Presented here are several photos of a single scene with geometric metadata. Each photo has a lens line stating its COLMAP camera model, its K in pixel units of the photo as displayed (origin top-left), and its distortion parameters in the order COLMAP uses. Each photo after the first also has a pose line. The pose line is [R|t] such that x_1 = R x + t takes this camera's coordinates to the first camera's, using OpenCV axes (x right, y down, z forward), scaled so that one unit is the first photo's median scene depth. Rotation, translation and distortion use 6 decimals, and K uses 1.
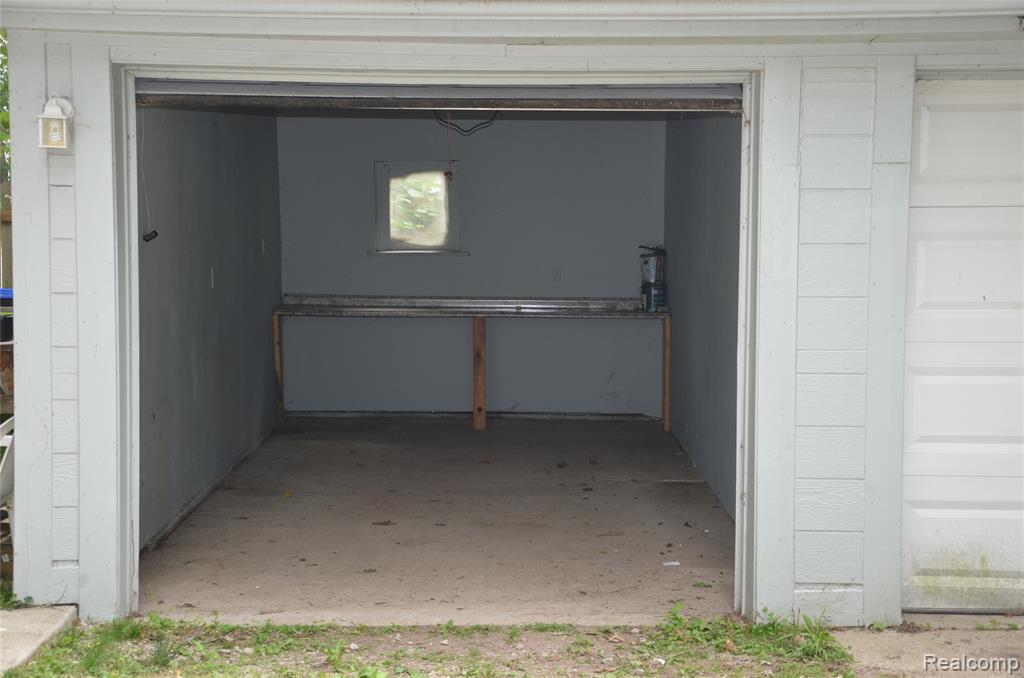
lens RADIAL K [[1979.0, 0, 507.9], [0, 1979.0, 347.5], [0, 0, 1]] dist [0.372274, 0.000000]
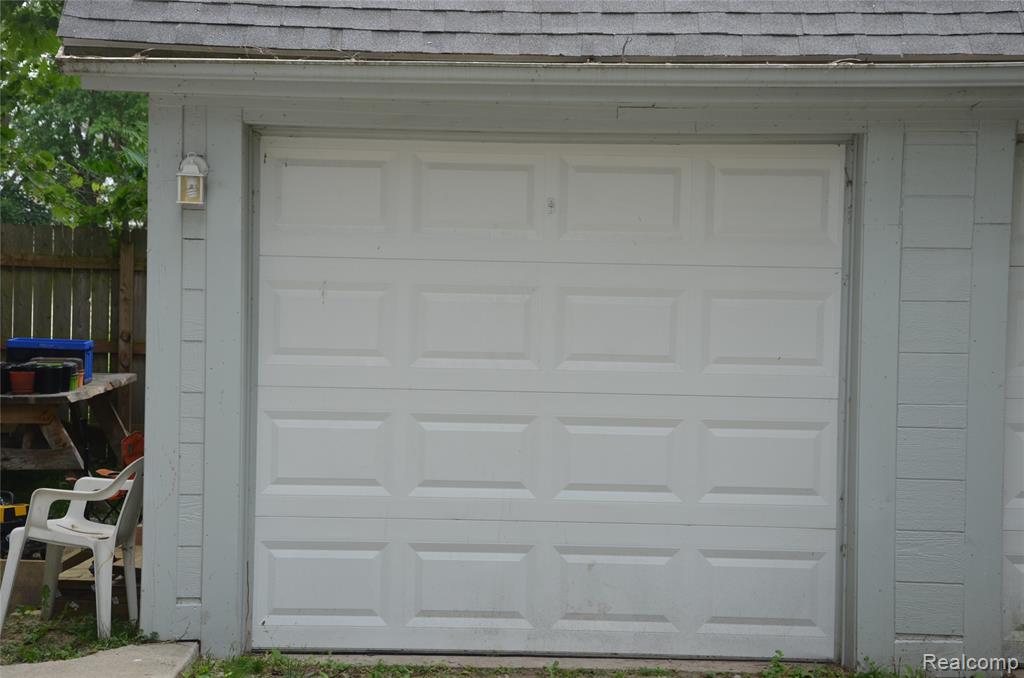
lens RADIAL K [[2301.3, 0, 511.8], [0, 2301.3, 347.1], [0, 0, 1]] dist [0.541582, 0.000000]
pose [[0.999864, 0.011512, -0.011833, -0.039976], [-0.011843, 0.999530, -0.028288, 0.008324], [0.011501, 0.028424, 0.999530, -0.205550]]
